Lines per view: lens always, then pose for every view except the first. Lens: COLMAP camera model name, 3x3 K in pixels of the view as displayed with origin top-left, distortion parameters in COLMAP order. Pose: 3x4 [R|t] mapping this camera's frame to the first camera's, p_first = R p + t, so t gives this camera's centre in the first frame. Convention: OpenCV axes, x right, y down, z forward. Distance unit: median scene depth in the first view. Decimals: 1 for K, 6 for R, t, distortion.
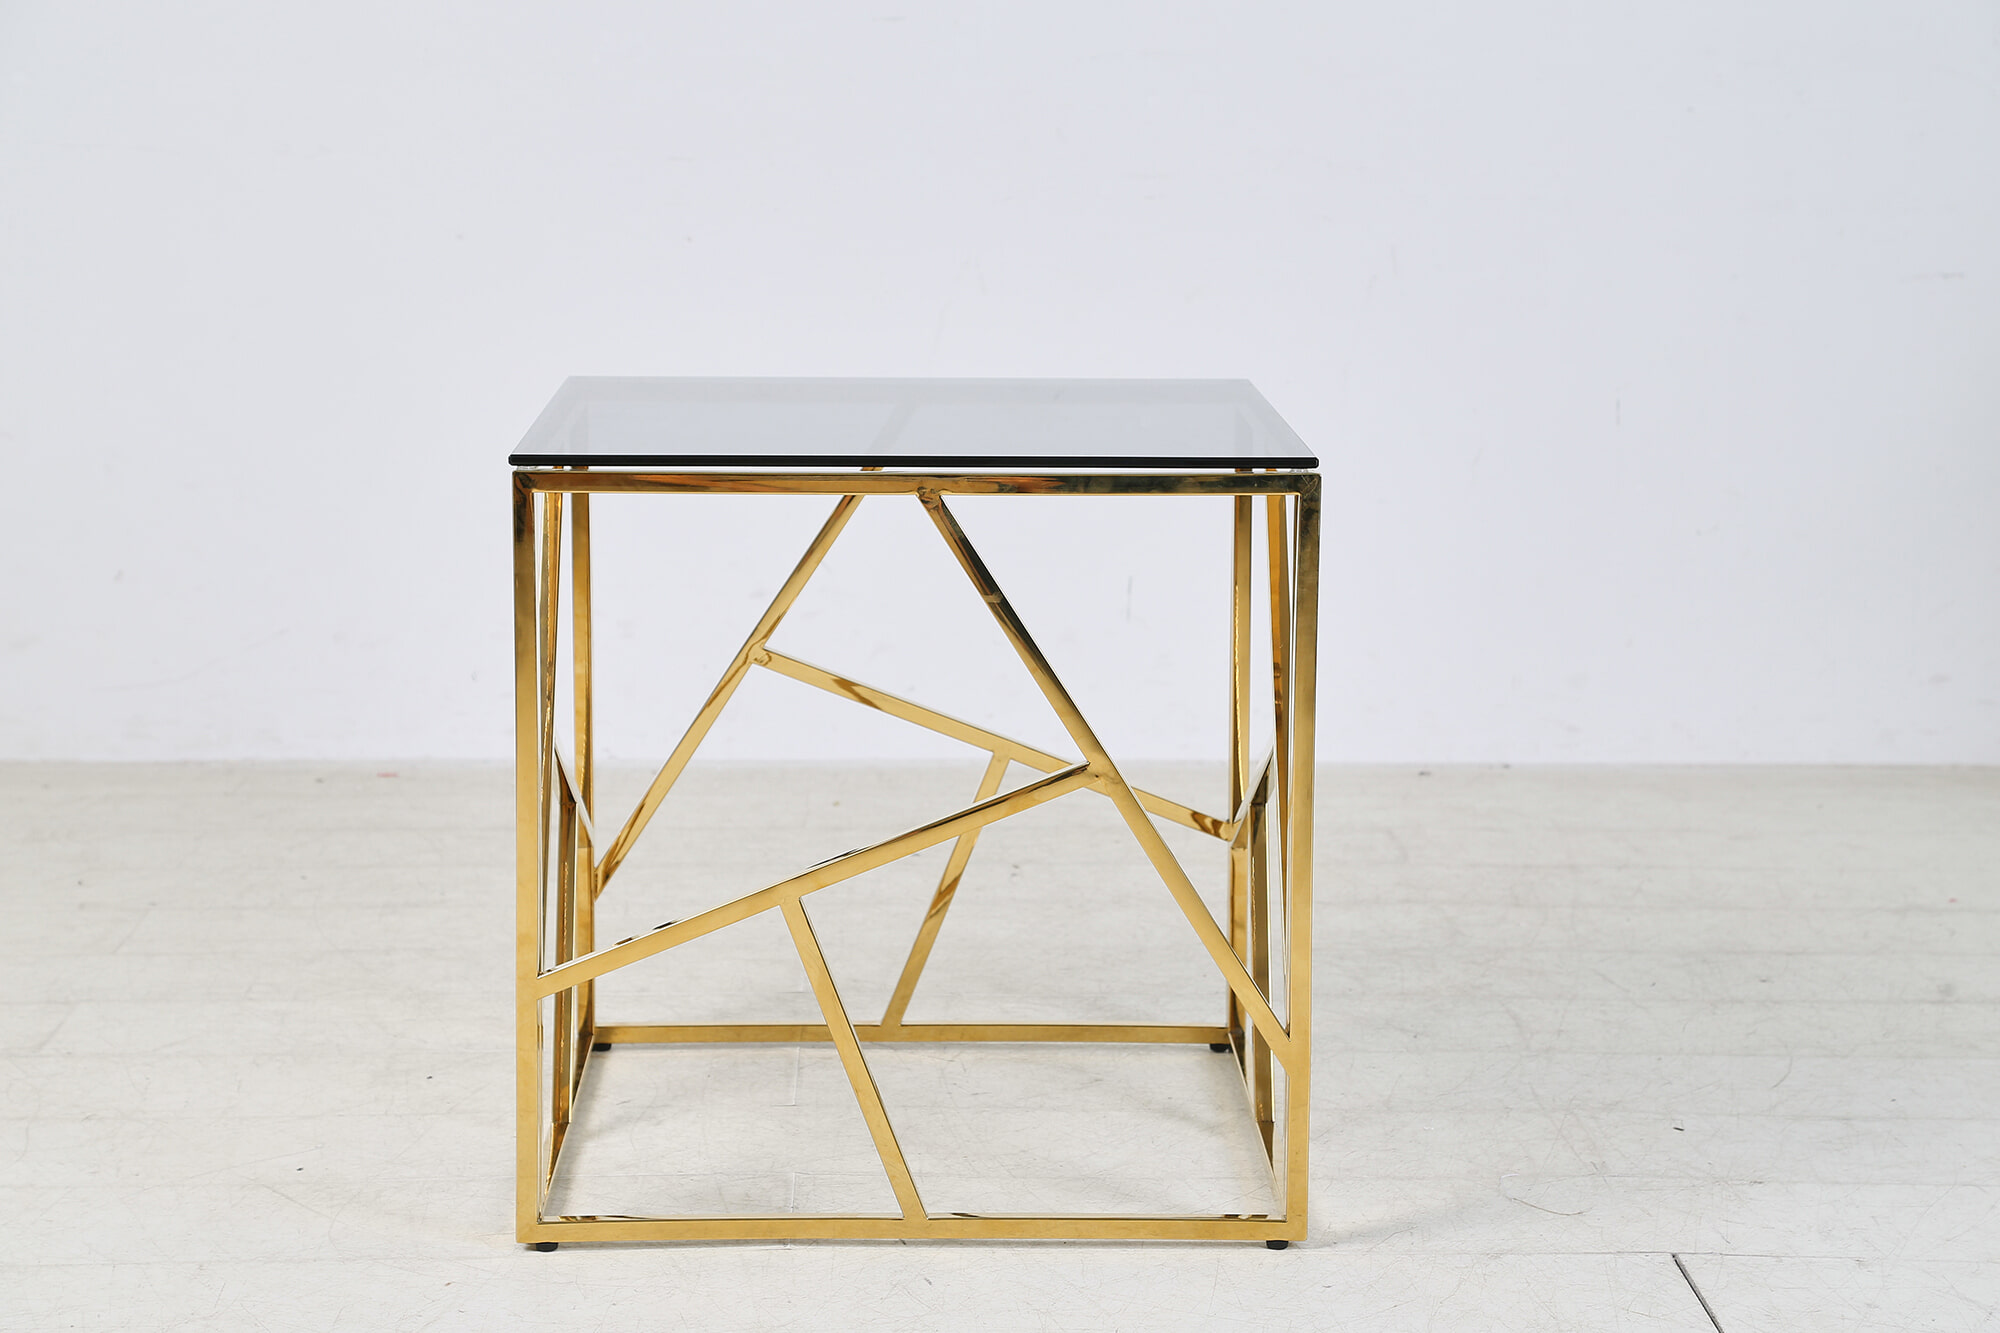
lens RADIAL K [[4324.3, 0, 1006.9], [0, 4324.3, 697.2], [0, 0, 1]] dist [0.391205, 0.075306]
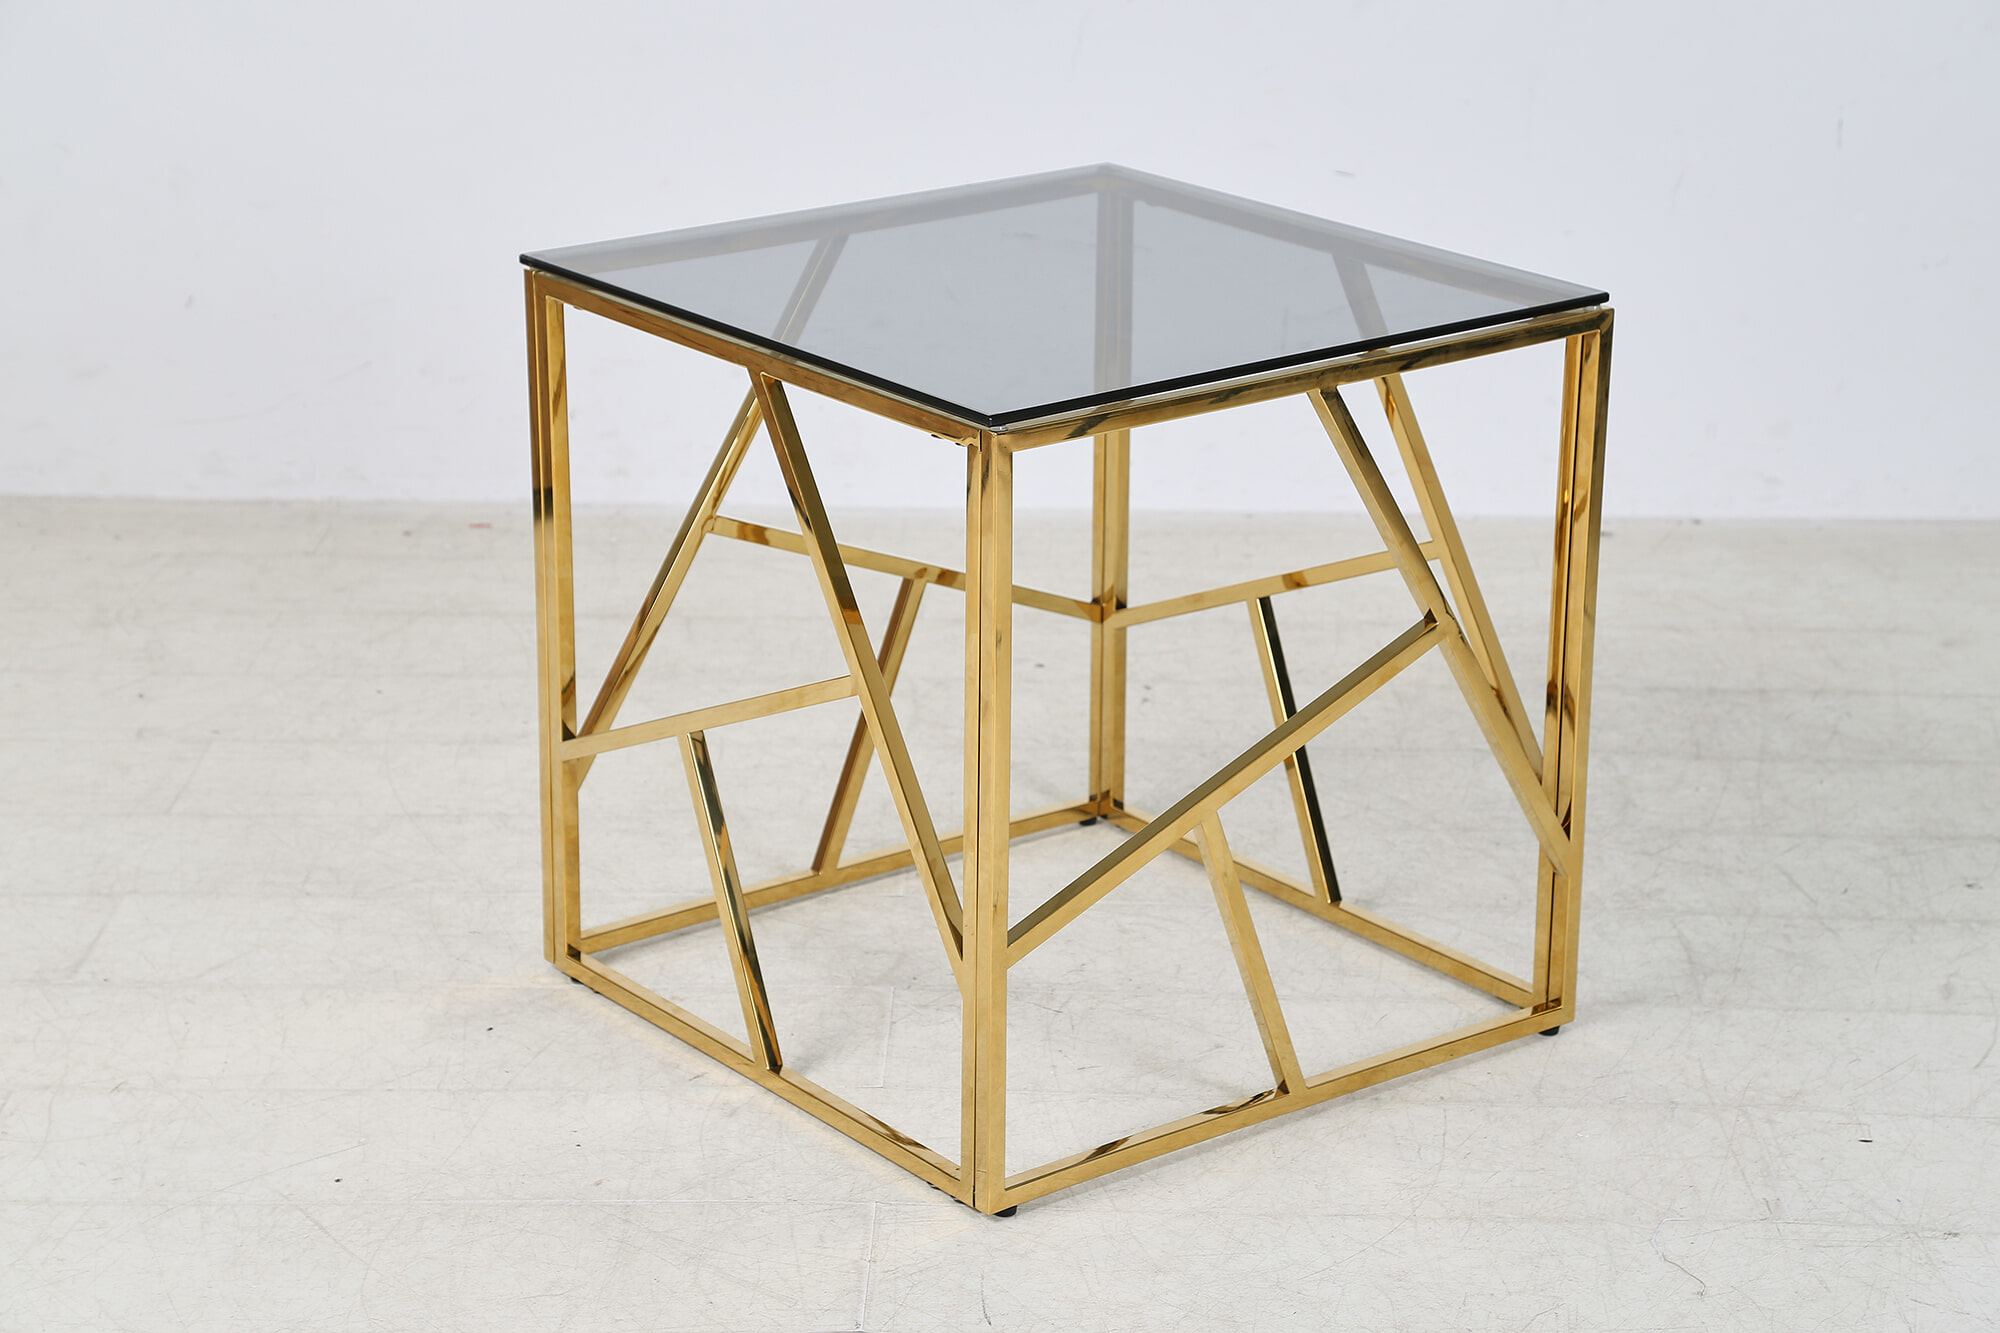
lens RADIAL K [[4324.3, 0, 1006.9], [0, 4324.3, 697.2], [0, 0, 1]] dist [0.391205, 0.075306]
pose [[0.998876, 0.014745, -0.045054, 0.015816], [-0.007142, 0.986356, 0.164472, -0.126983], [0.046864, -0.163966, 0.985352, 0.108625]]
